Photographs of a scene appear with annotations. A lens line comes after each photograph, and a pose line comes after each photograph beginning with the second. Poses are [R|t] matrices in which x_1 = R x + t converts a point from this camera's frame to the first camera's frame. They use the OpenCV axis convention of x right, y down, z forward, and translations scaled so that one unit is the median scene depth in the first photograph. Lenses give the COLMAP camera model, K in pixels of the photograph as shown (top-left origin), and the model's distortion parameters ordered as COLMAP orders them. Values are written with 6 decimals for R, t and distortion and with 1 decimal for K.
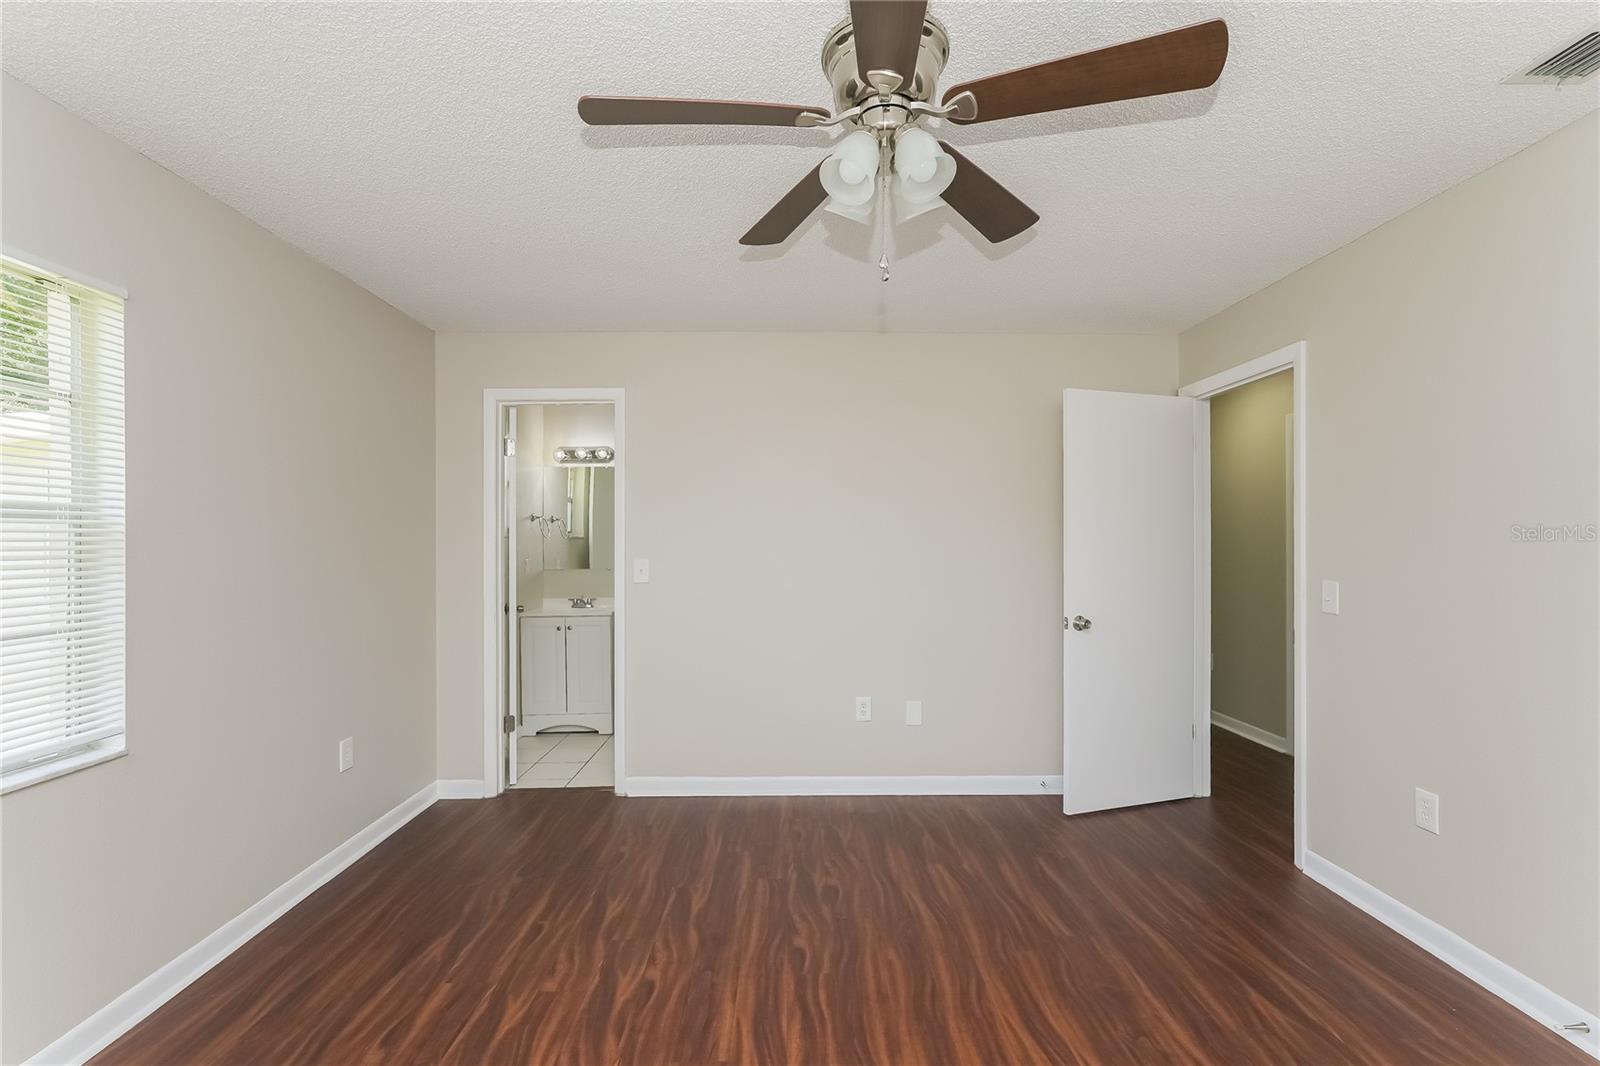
lens RADIAL K [[741.5, 0, 797.1], [0, 741.5, 532.0], [0, 0, 1]] dist [-0.004135, -0.000212]
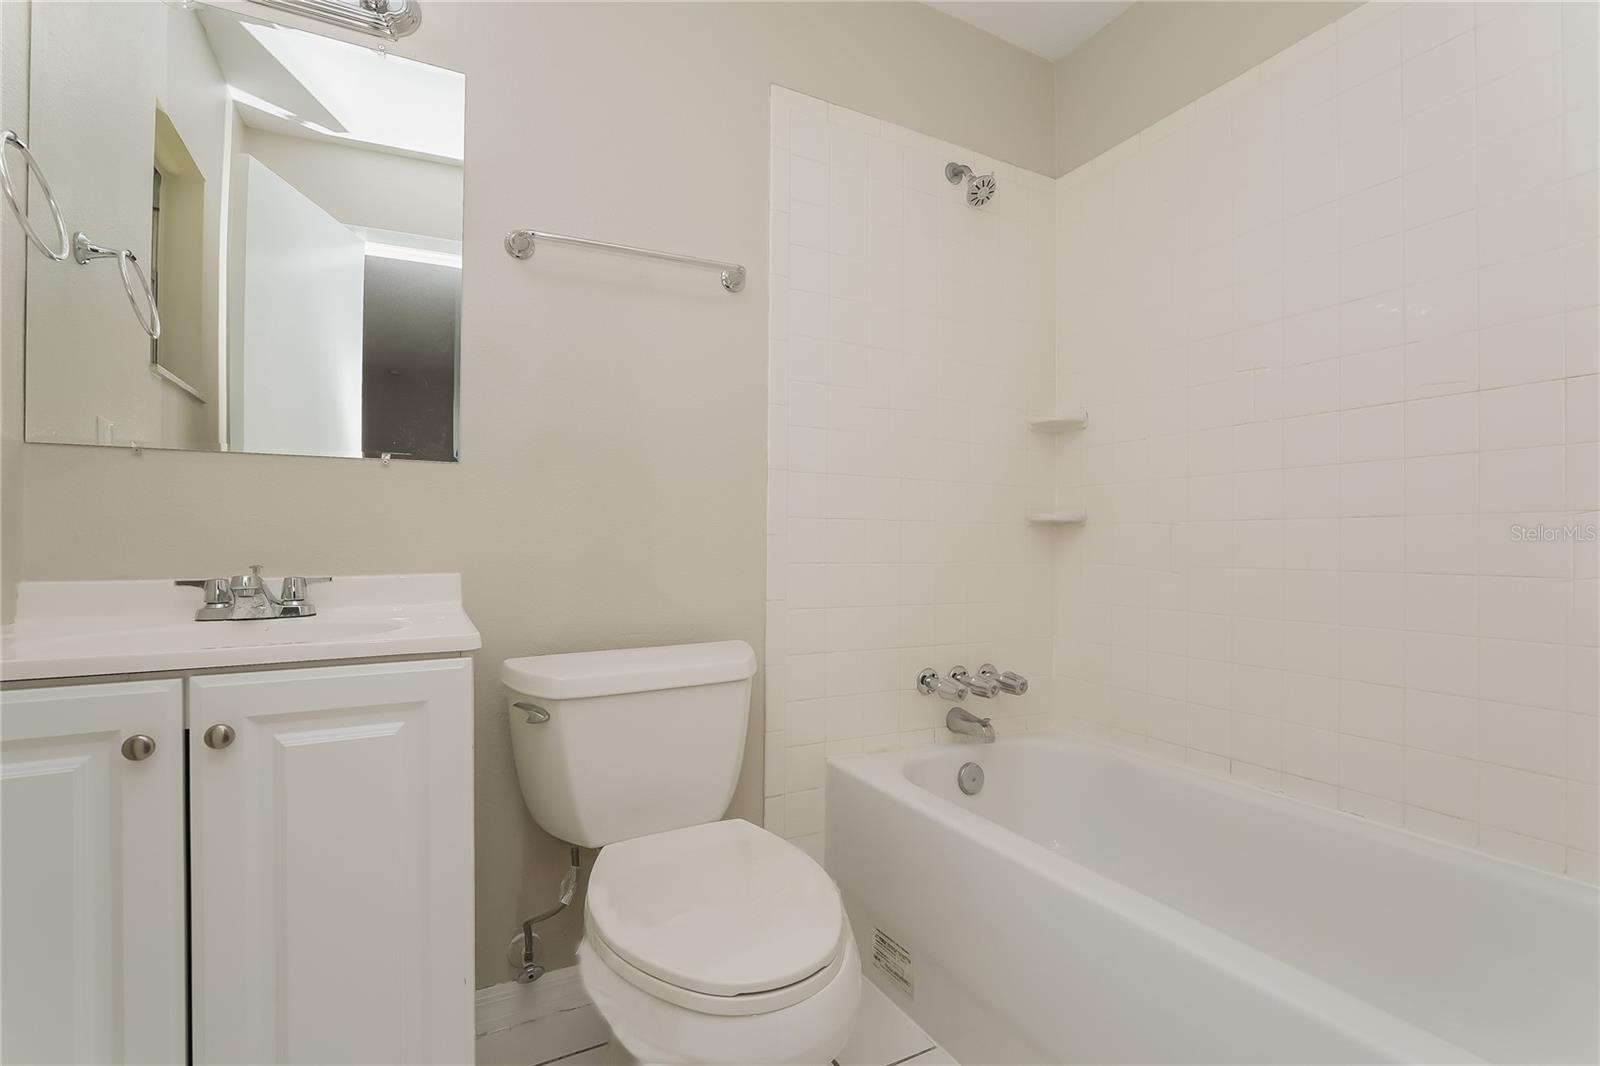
lens RADIAL K [[741.5, 0, 800.5], [0, 741.5, 533.4], [0, 0, 1]] dist [-0.004135, -0.000212]
pose [[0.889277, 0.004120, 0.457351, -0.266651], [-0.003222, 0.999991, -0.002744, 0.083395], [-0.457358, 0.000967, 0.889282, 0.790966]]
